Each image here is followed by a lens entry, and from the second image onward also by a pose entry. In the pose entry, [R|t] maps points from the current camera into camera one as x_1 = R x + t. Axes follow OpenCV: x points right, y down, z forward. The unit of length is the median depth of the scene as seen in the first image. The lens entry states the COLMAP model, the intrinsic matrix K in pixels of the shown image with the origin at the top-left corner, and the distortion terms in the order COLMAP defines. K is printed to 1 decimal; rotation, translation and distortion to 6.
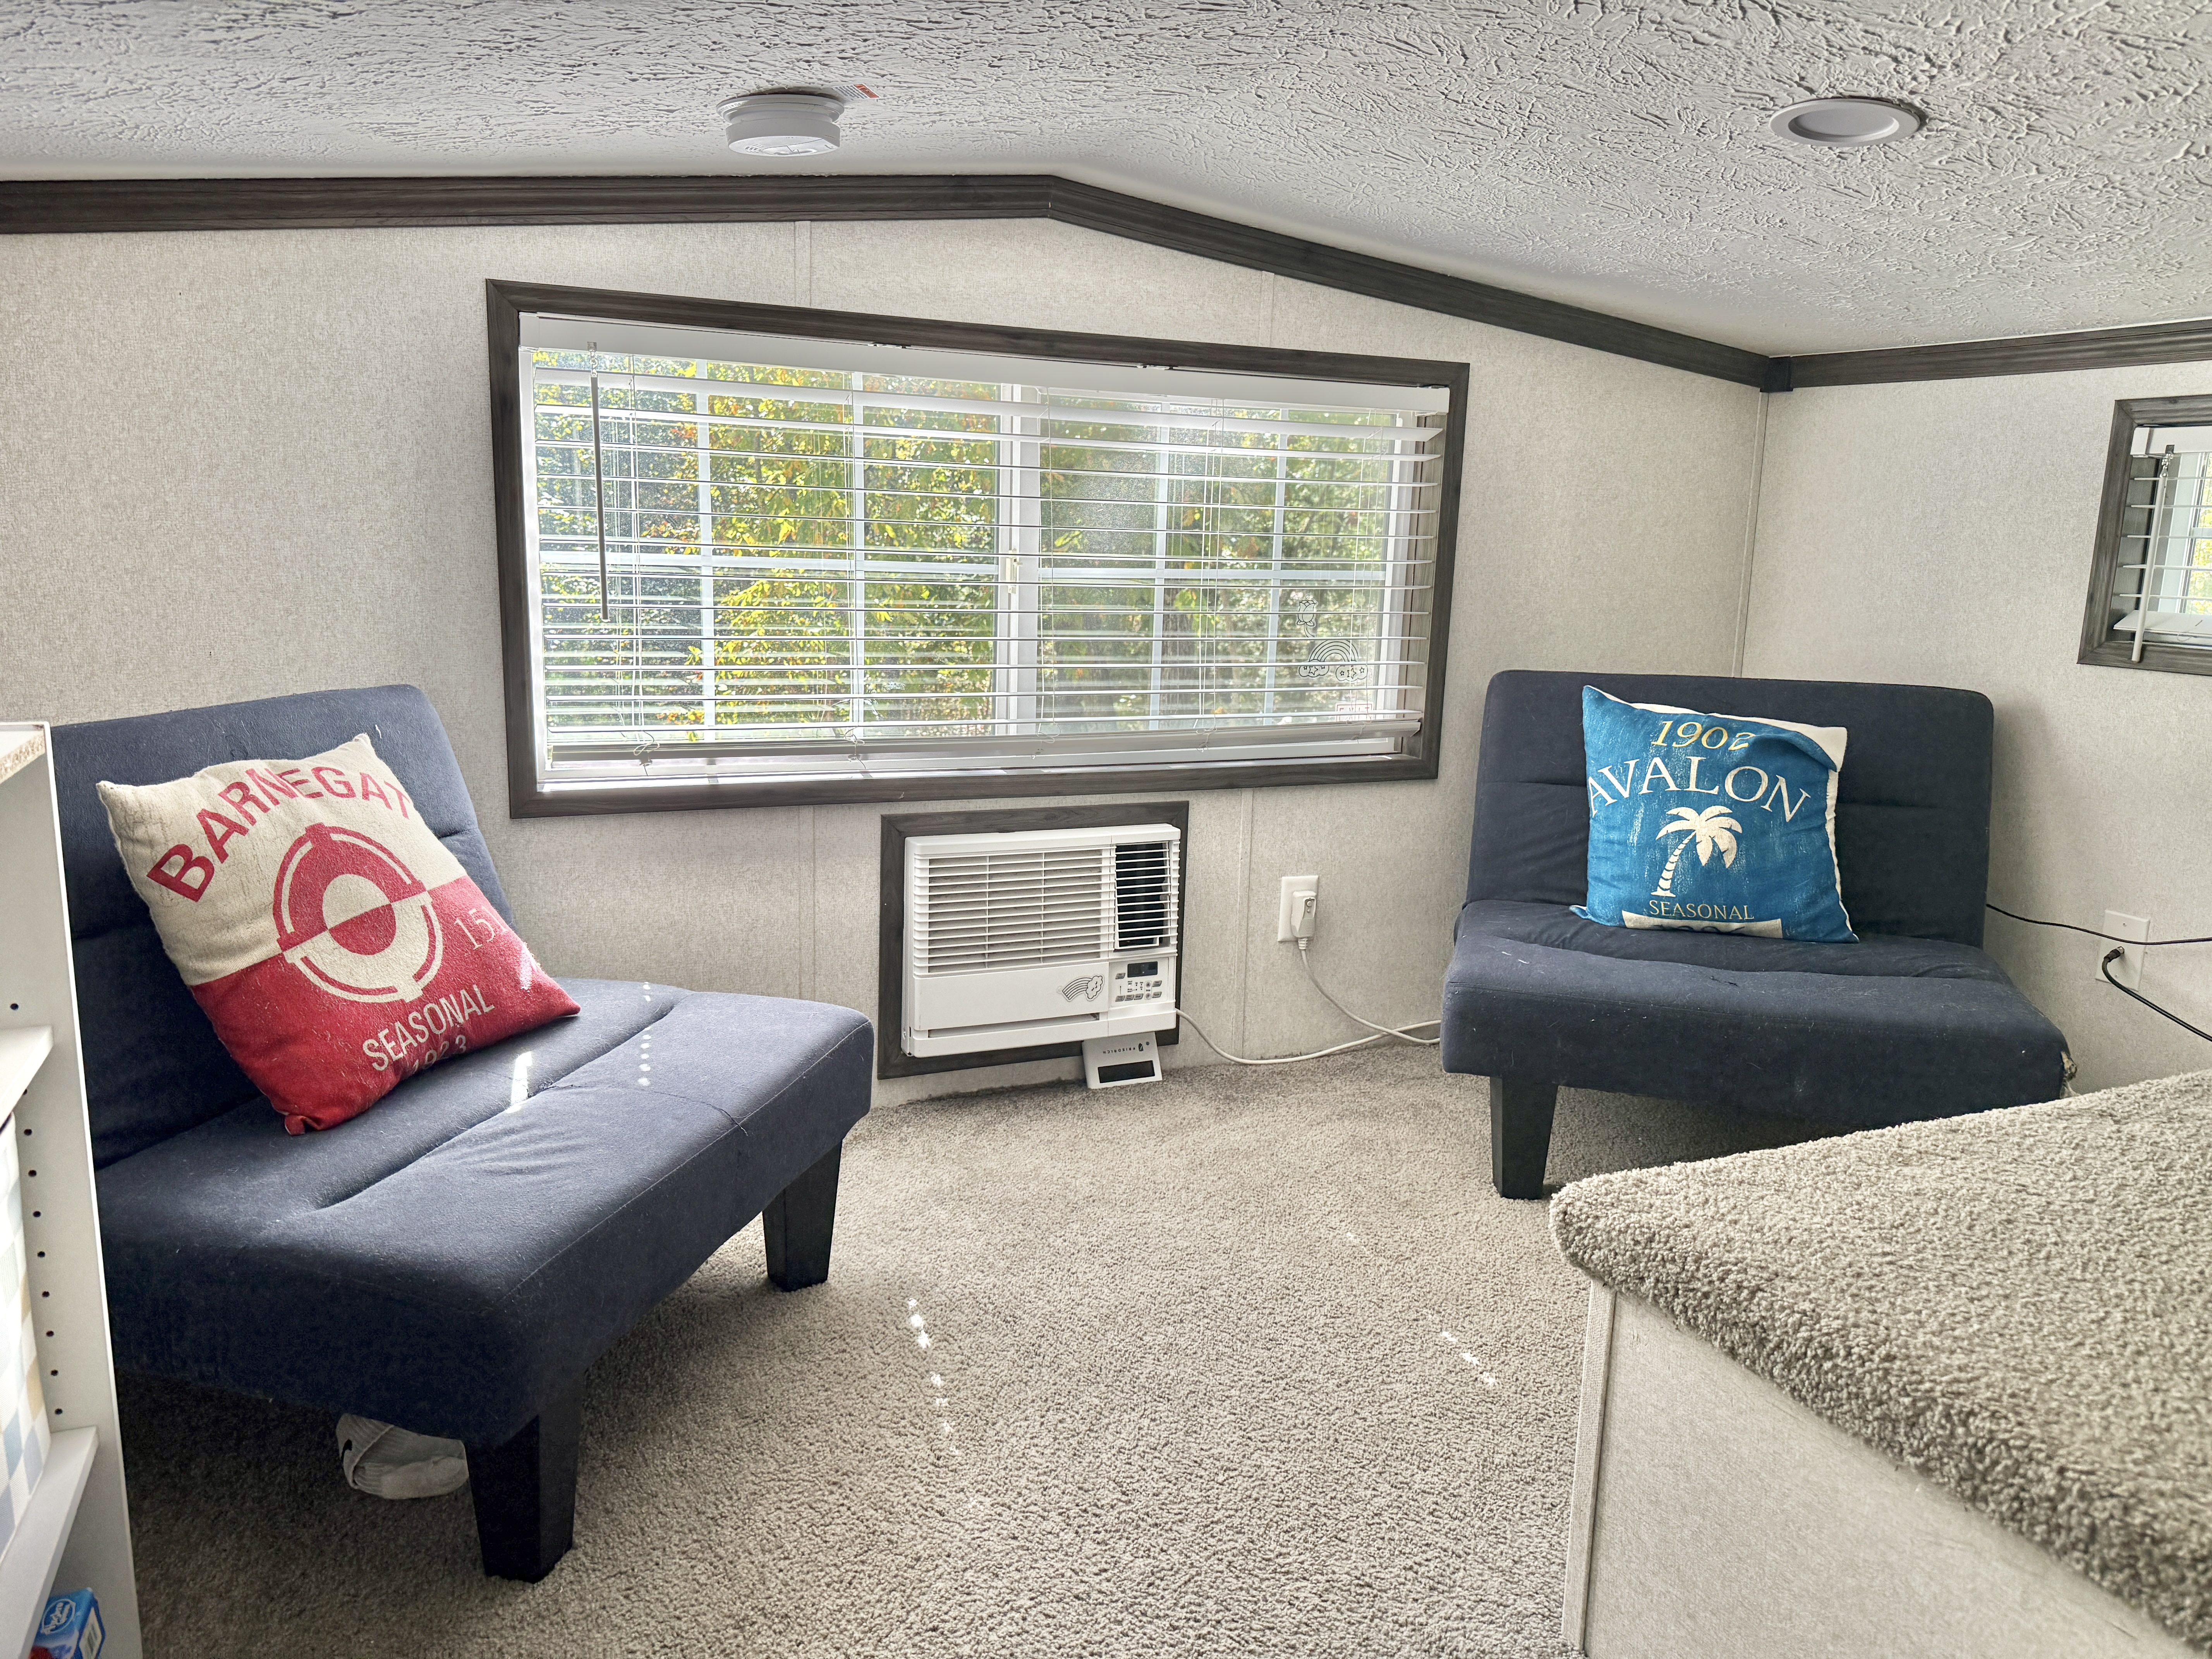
lens RADIAL K [[1567.3, 0, 1098.6], [0, 1567.3, 829.7], [0, 0, 1]] dist [0.036763, -0.044662]
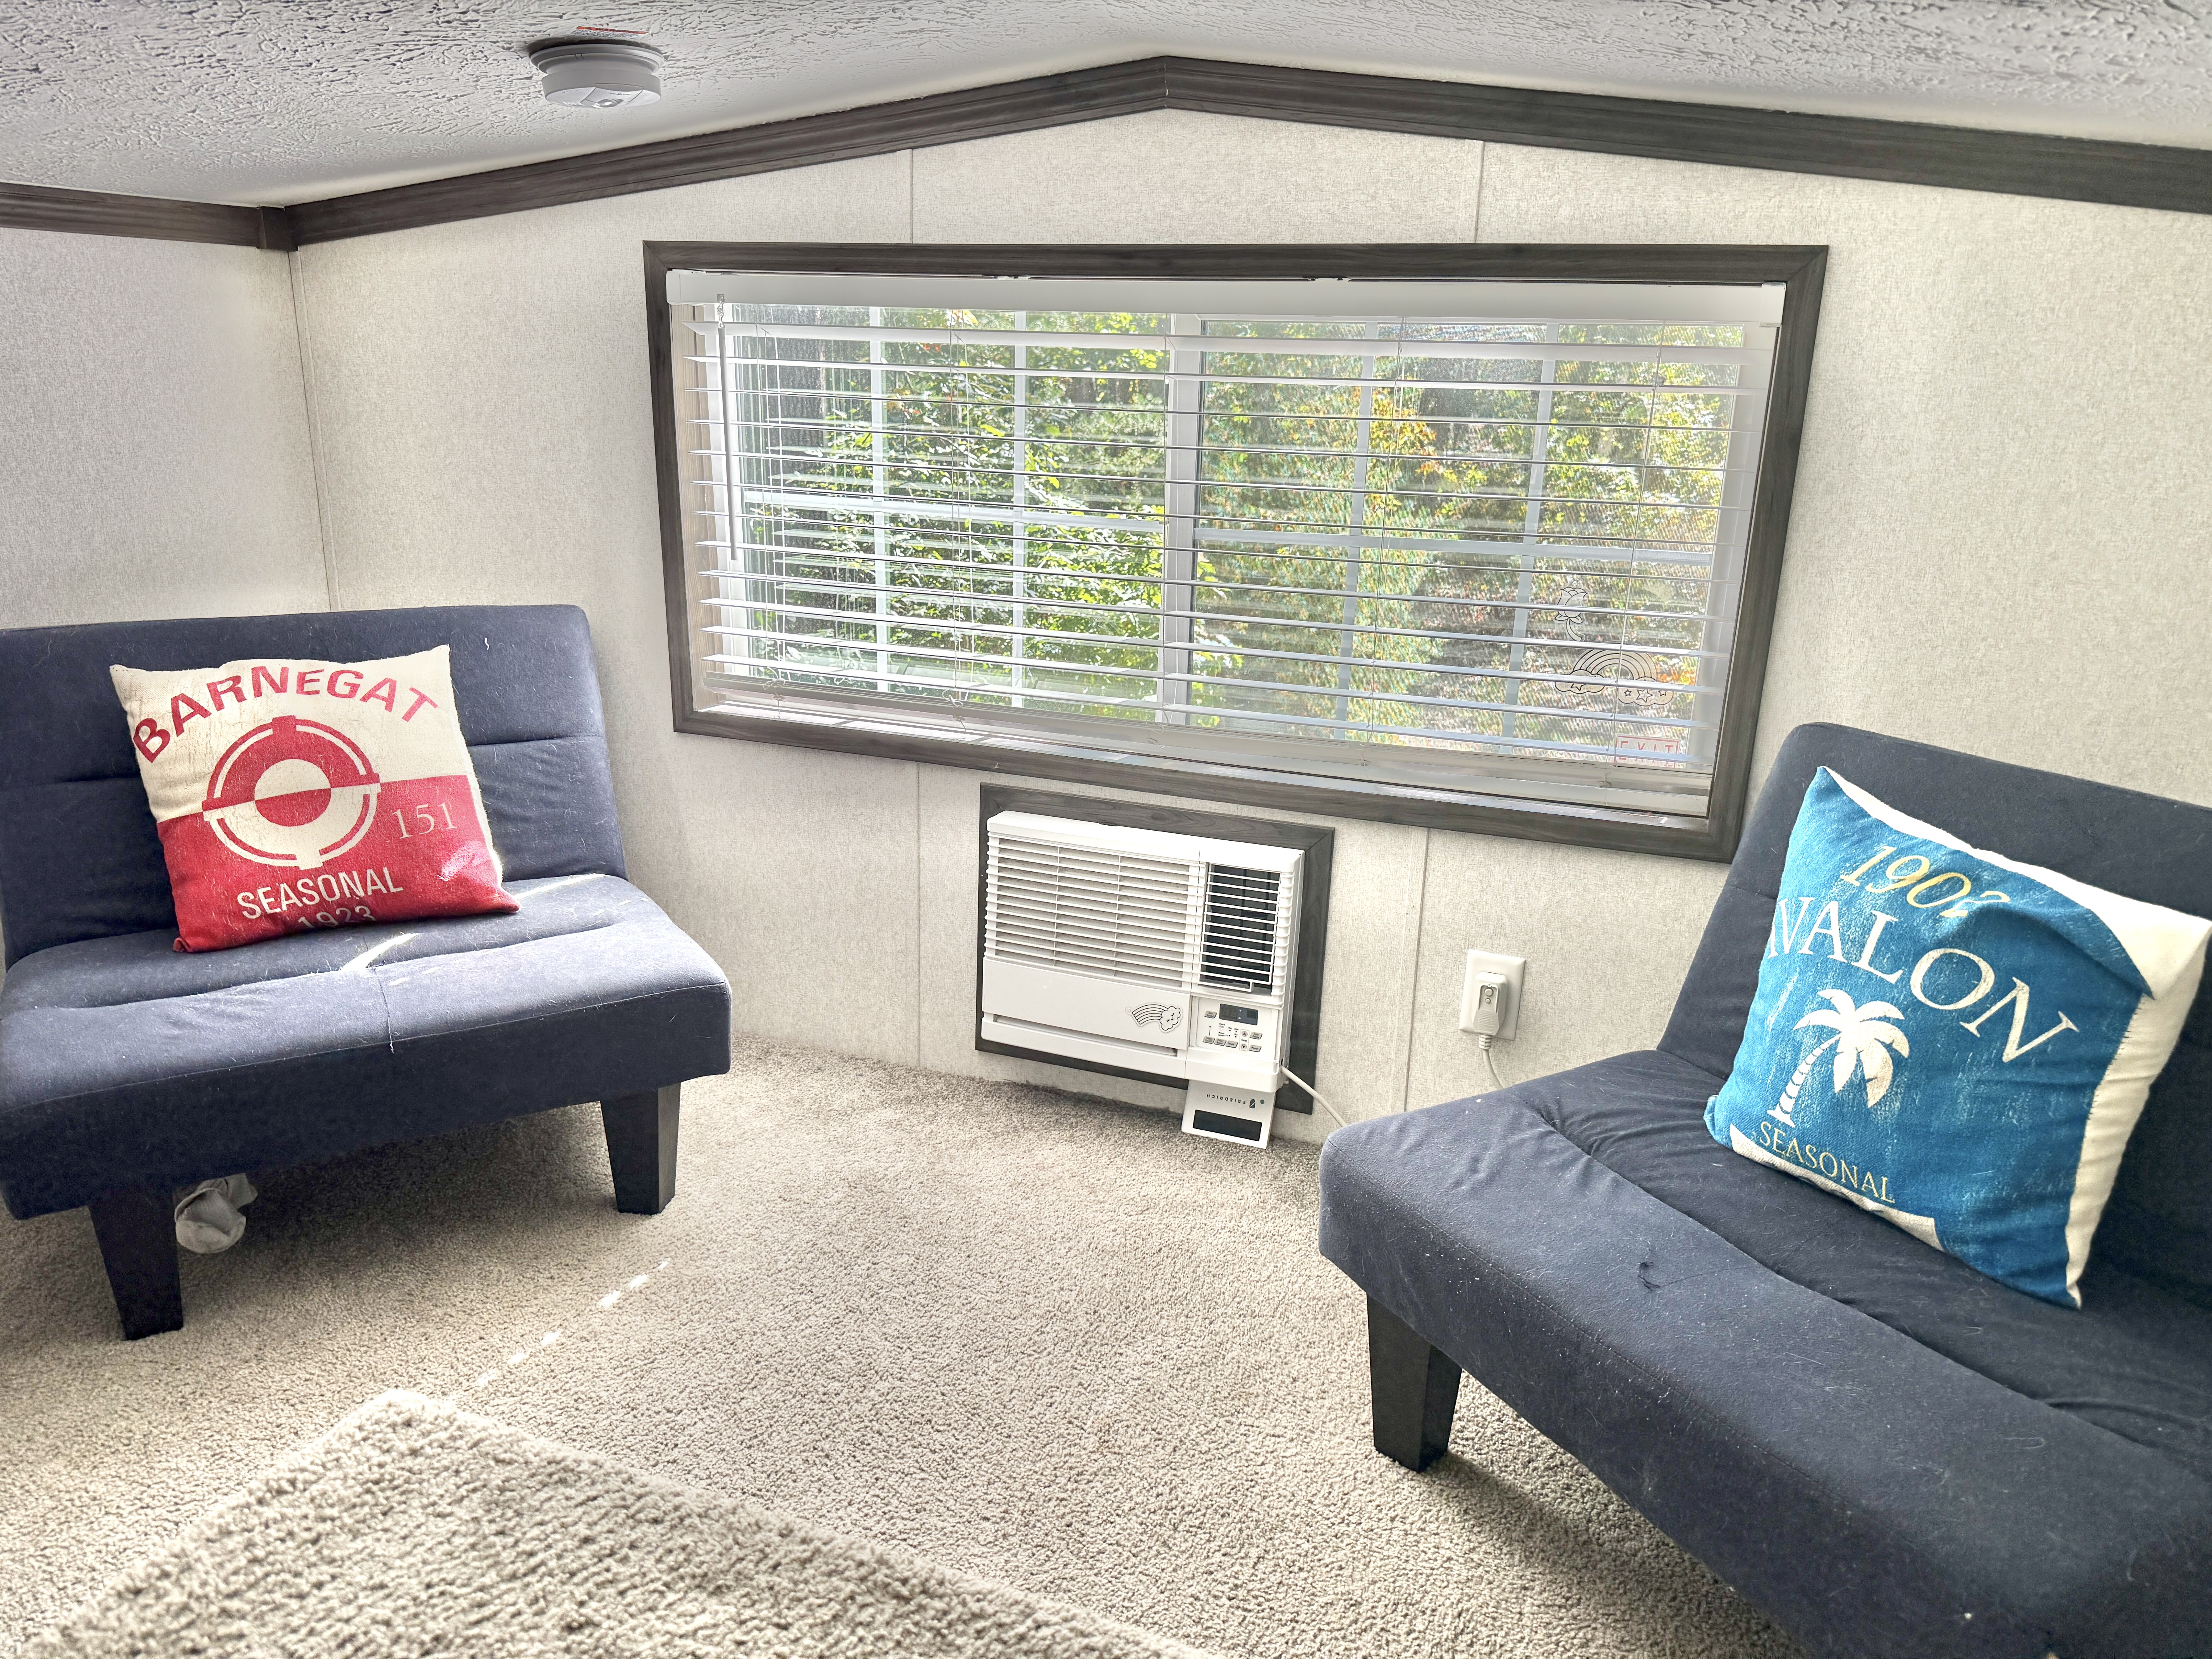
lens RADIAL K [[1563.6, 0, 1113.8], [0, 1563.6, 846.7], [0, 0, 1]] dist [0.046461, -0.069161]
pose [[0.714837, 0.194713, -0.671636, 0.574595], [-0.141724, 0.980860, 0.133520, -0.111330], [0.684779, -0.000258, 0.728751, 0.369766]]
